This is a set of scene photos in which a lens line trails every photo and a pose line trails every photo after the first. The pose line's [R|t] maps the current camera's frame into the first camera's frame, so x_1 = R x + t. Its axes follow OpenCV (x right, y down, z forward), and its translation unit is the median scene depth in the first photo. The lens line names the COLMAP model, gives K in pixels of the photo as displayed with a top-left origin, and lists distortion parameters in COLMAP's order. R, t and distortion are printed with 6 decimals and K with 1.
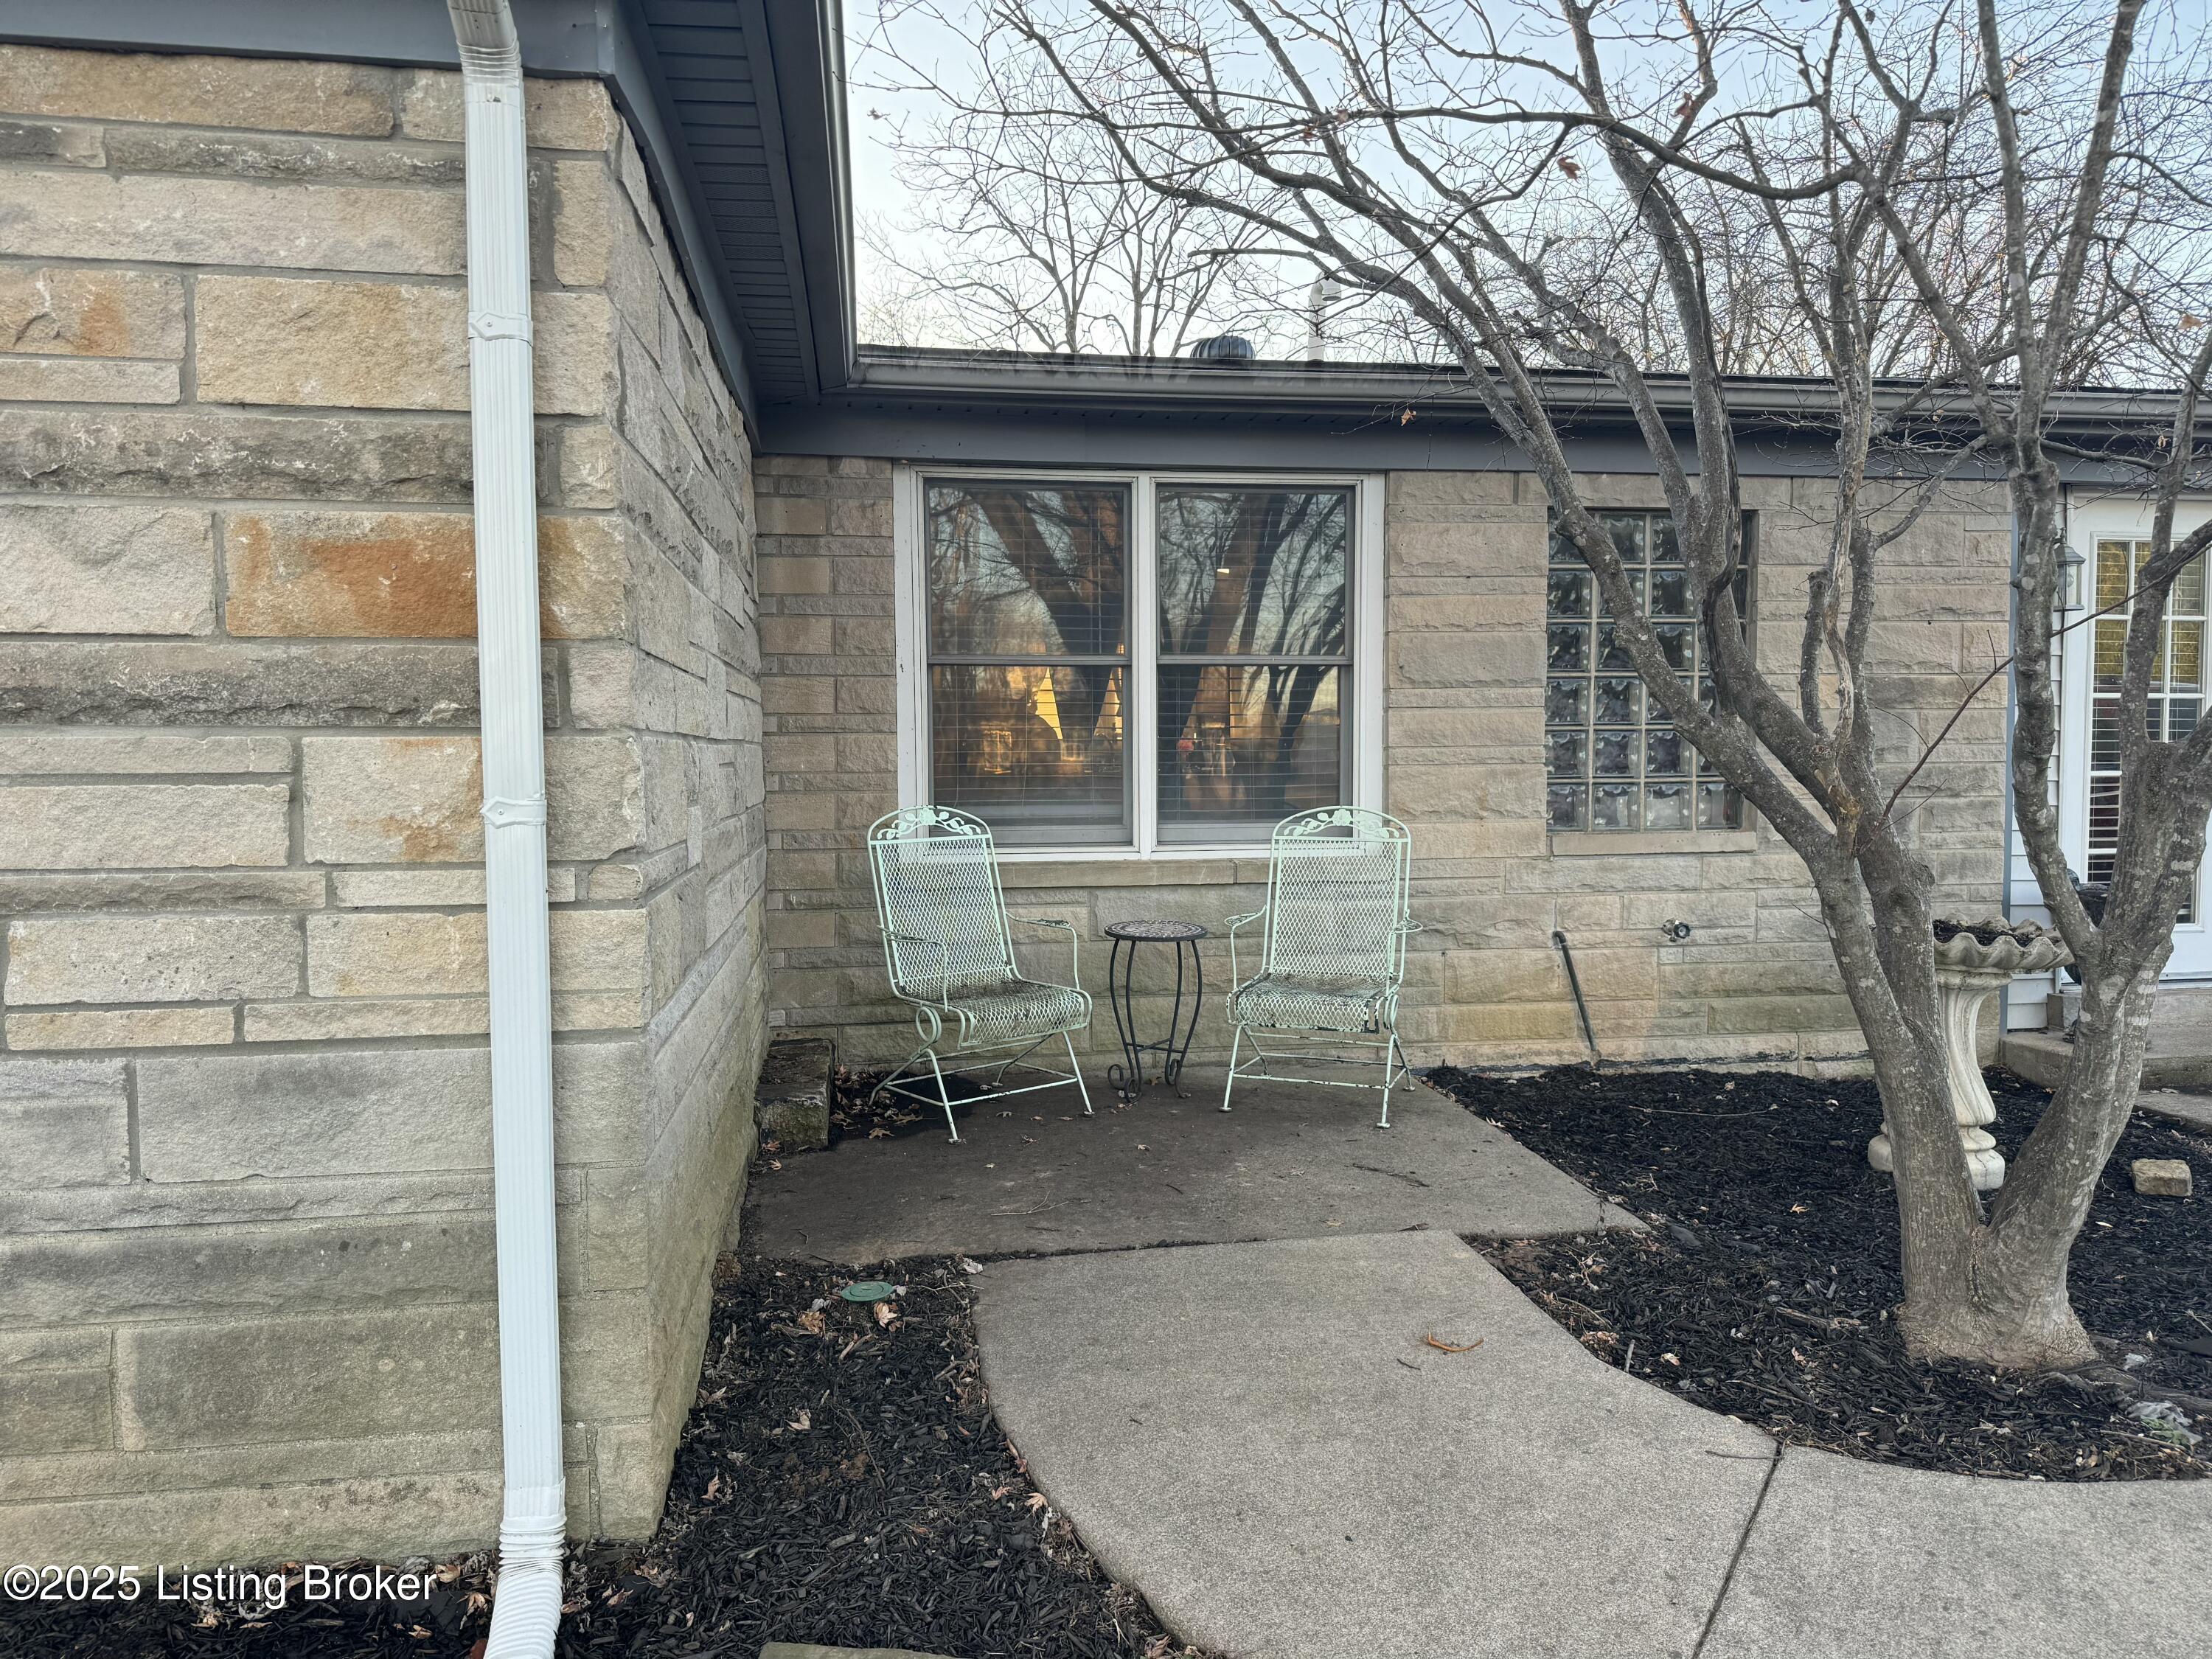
lens RADIAL K [[1559.7, 0, 1112.0], [0, 1559.7, 834.0], [0, 0, 1]] dist [0.011662, -0.018272]
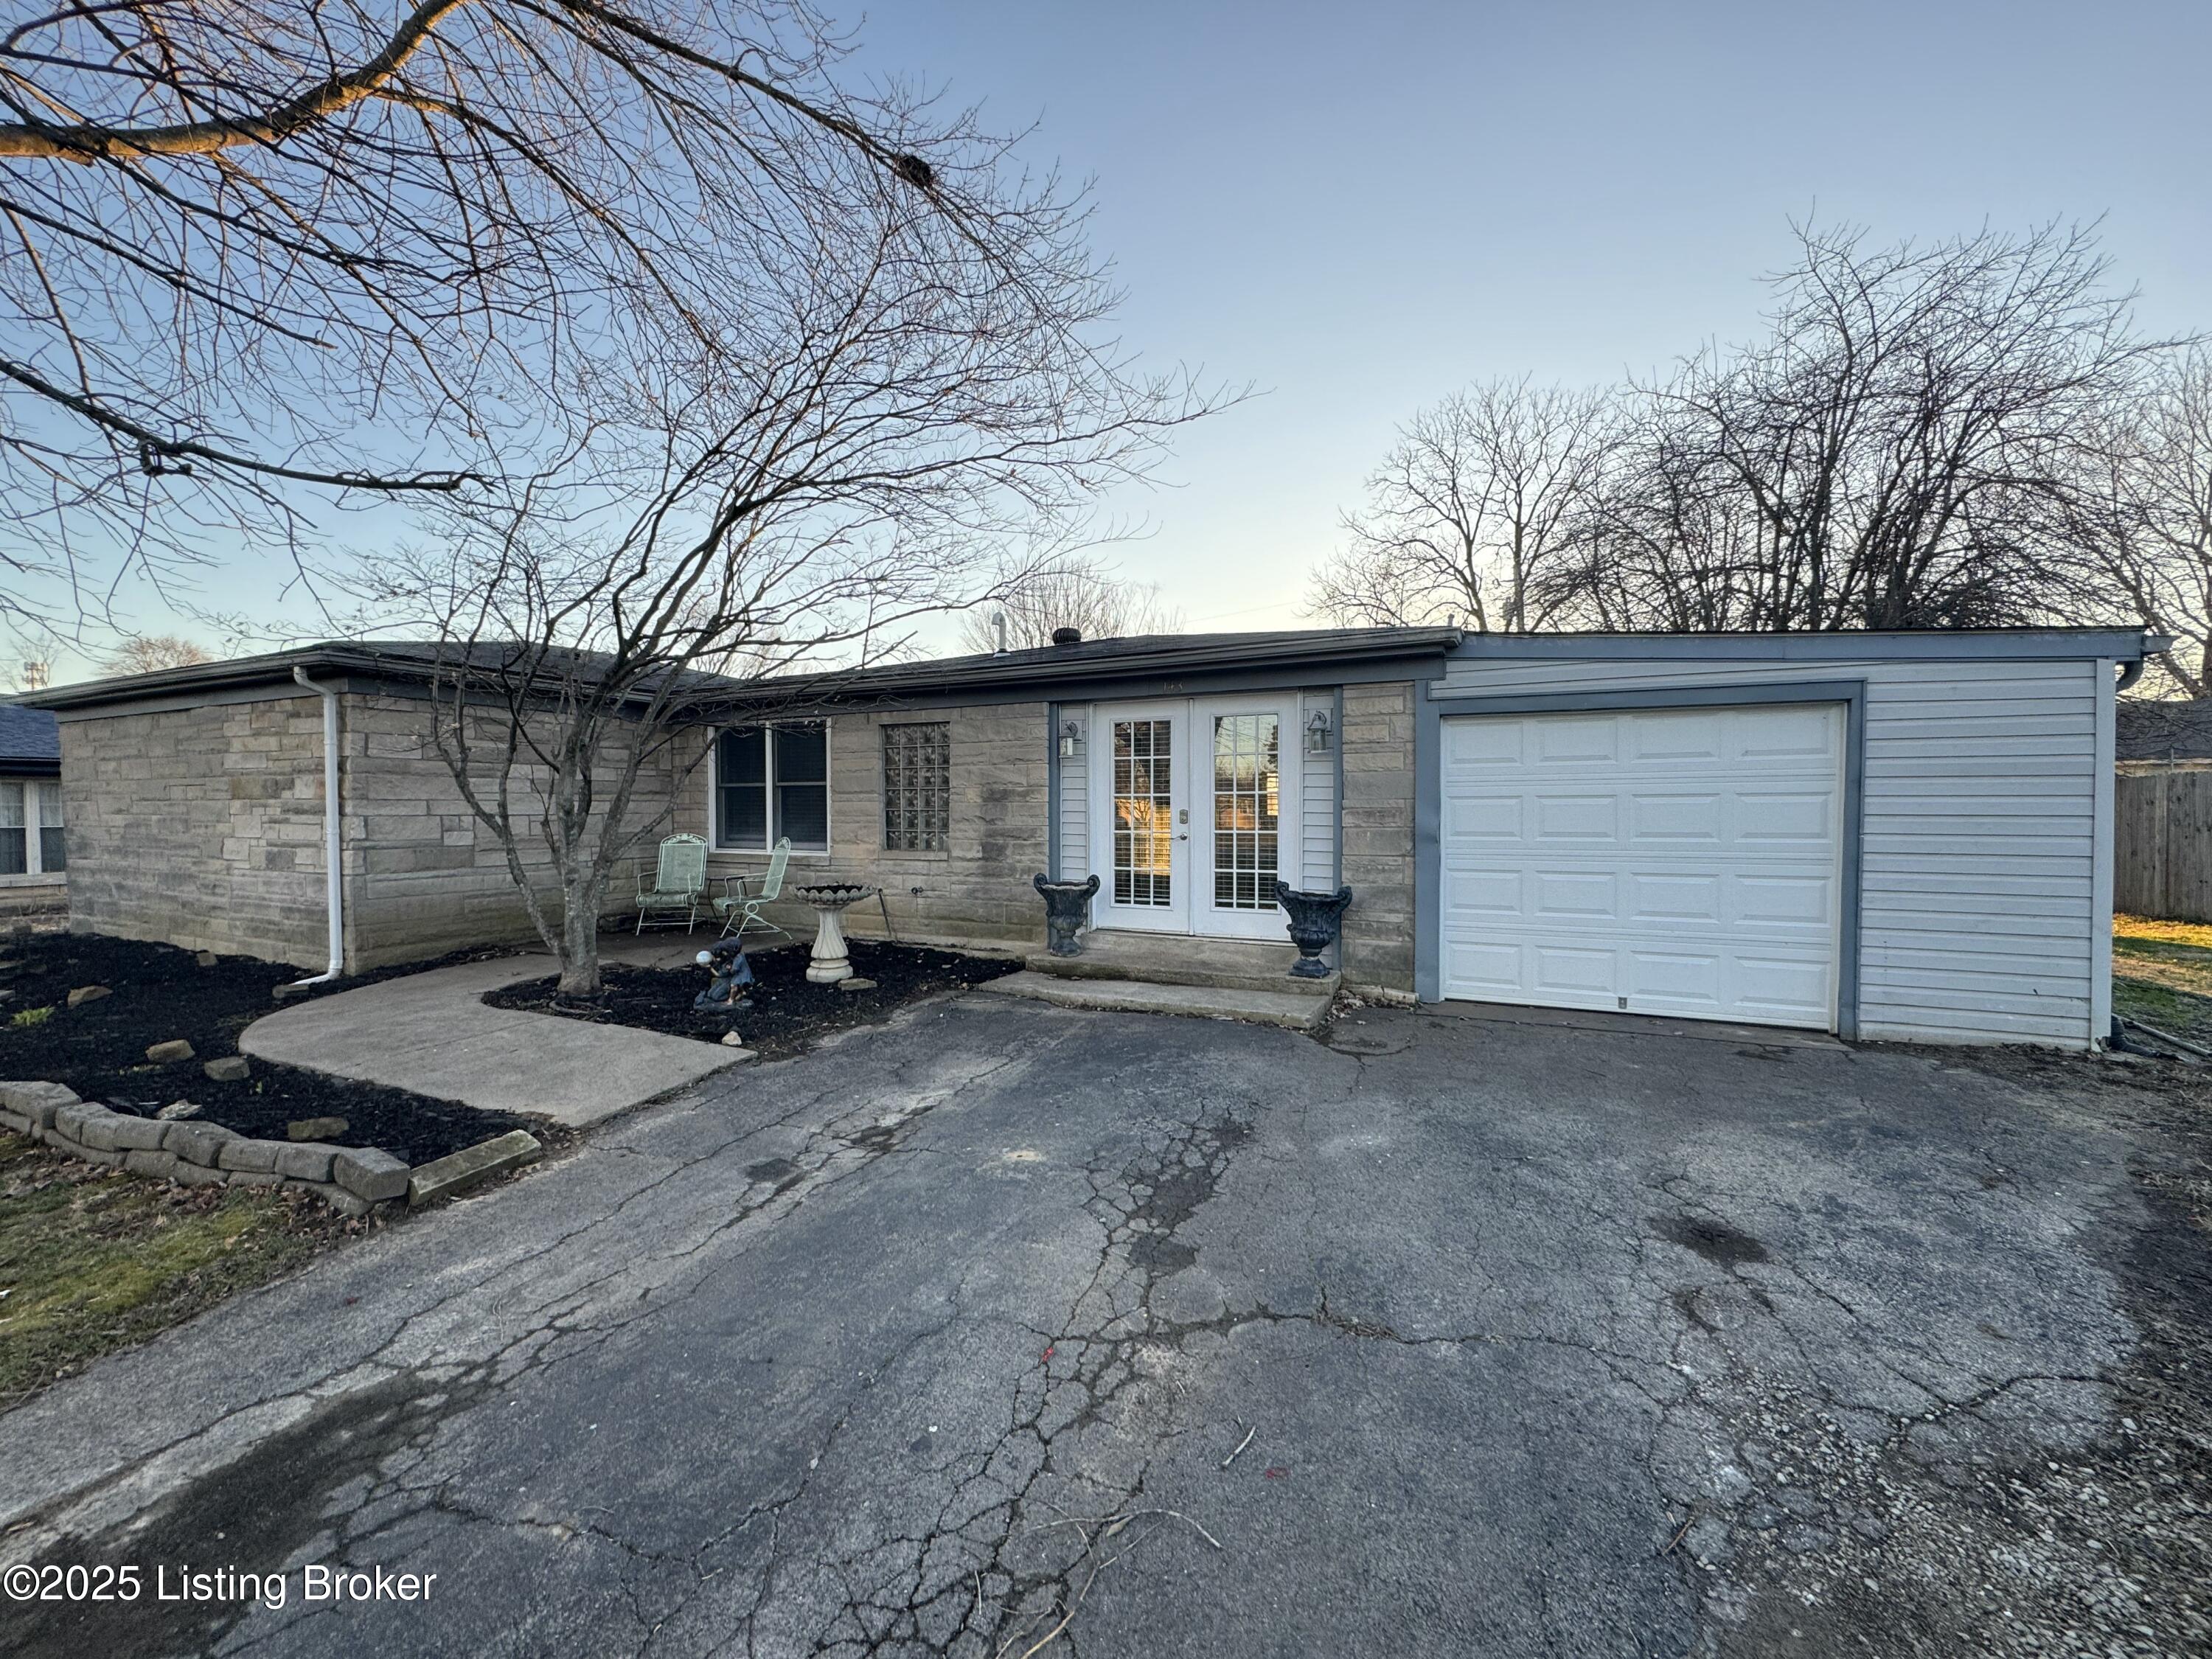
lens RADIAL K [[880.3, 0, 1103.6], [0, 880.3, 823.5], [0, 0, 1]] dist [-0.004253, 0.000665]
pose [[0.830963, 0.015529, -0.556110, 3.395086], [-0.033121, 0.999218, -0.021589, -0.061972], [0.555340, 0.036359, 0.830828, -0.027865]]
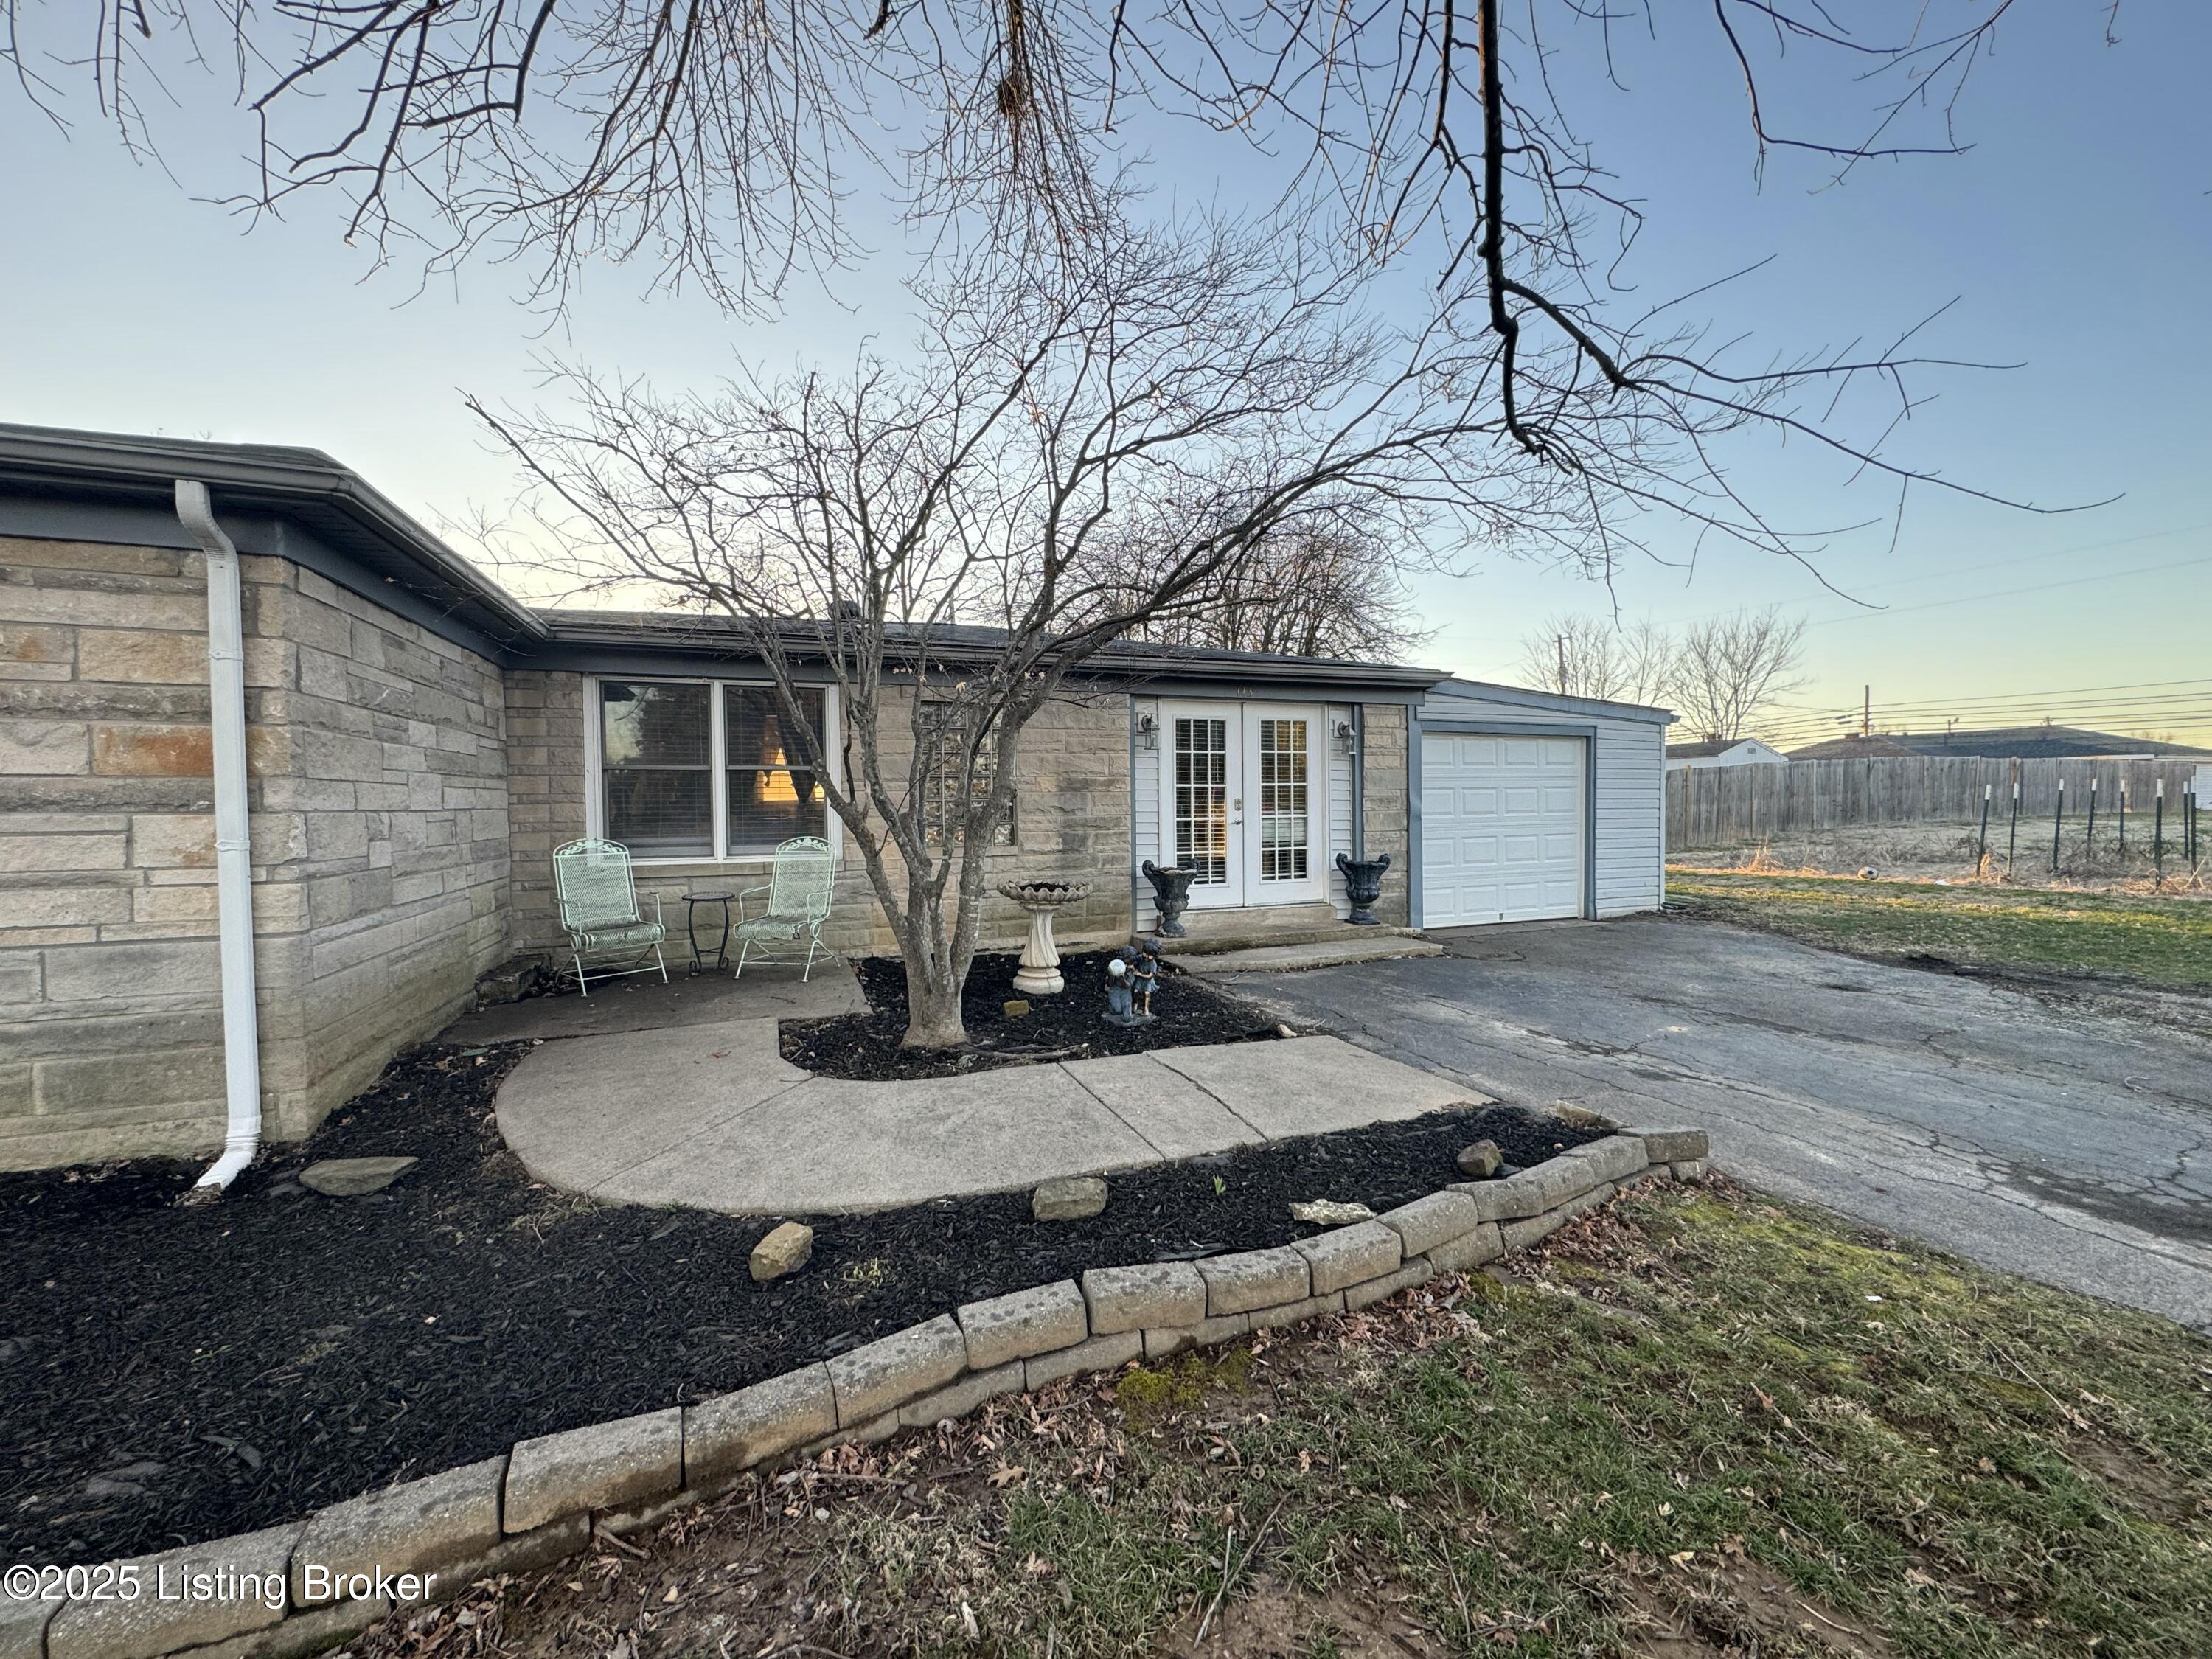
lens RADIAL K [[880.3, 0, 1101.7], [0, 880.3, 824.4], [0, 0, 1]] dist [-0.004253, 0.000665]
pose [[0.977326, -0.007399, 0.211612, 0.670385], [0.013638, 0.999514, -0.028037, 0.010278], [-0.211301, 0.030288, 0.976952, -0.658242]]
